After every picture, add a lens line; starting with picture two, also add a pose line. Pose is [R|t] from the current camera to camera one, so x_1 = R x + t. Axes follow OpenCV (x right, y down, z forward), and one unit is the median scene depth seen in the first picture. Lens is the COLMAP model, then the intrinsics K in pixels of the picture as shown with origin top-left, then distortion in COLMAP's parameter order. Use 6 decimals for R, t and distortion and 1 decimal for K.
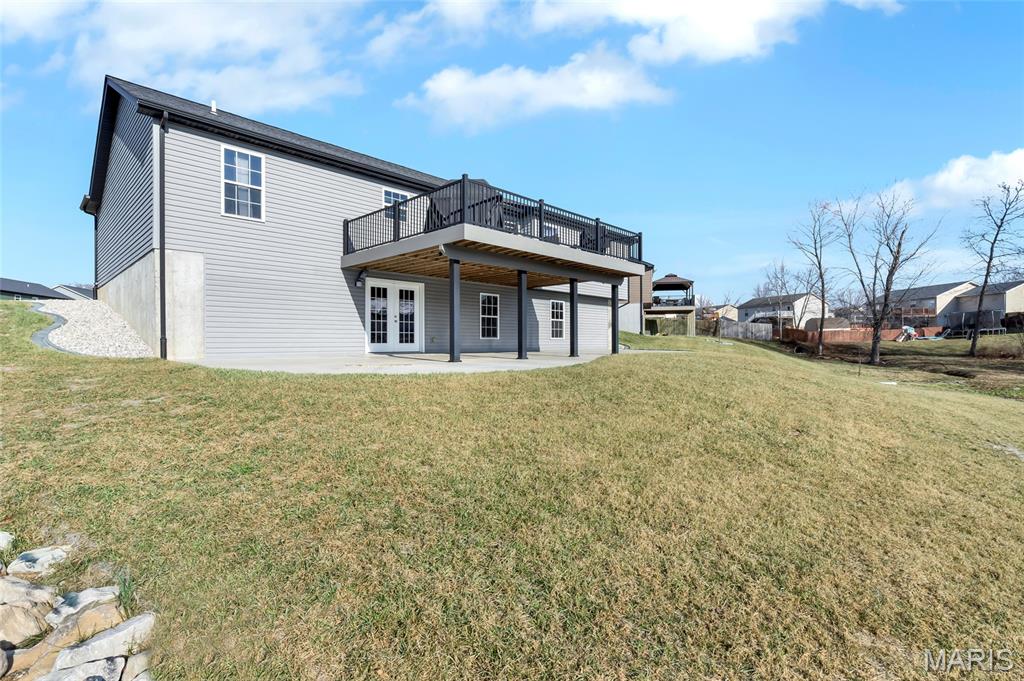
lens RADIAL K [[472.2, 0, 512.0], [0, 472.2, 340.5], [0, 0, 1]] dist [-0.000630, 0.000236]
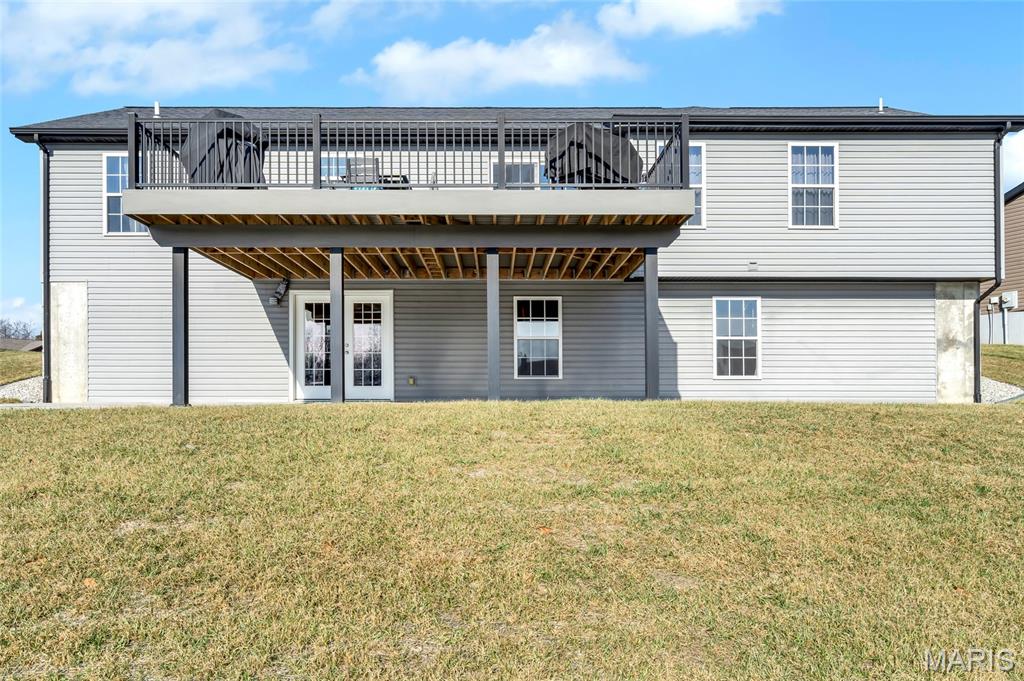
lens RADIAL K [[702.7, 0, 510.6], [0, 702.7, 378.7], [0, 0, 1]] dist [-0.003985, 0.000823]
pose [[0.707870, -0.013972, -0.706204, 0.595316], [0.001282, 0.999828, -0.018496, 0.014081], [0.706341, 0.012188, 0.707766, 0.462657]]
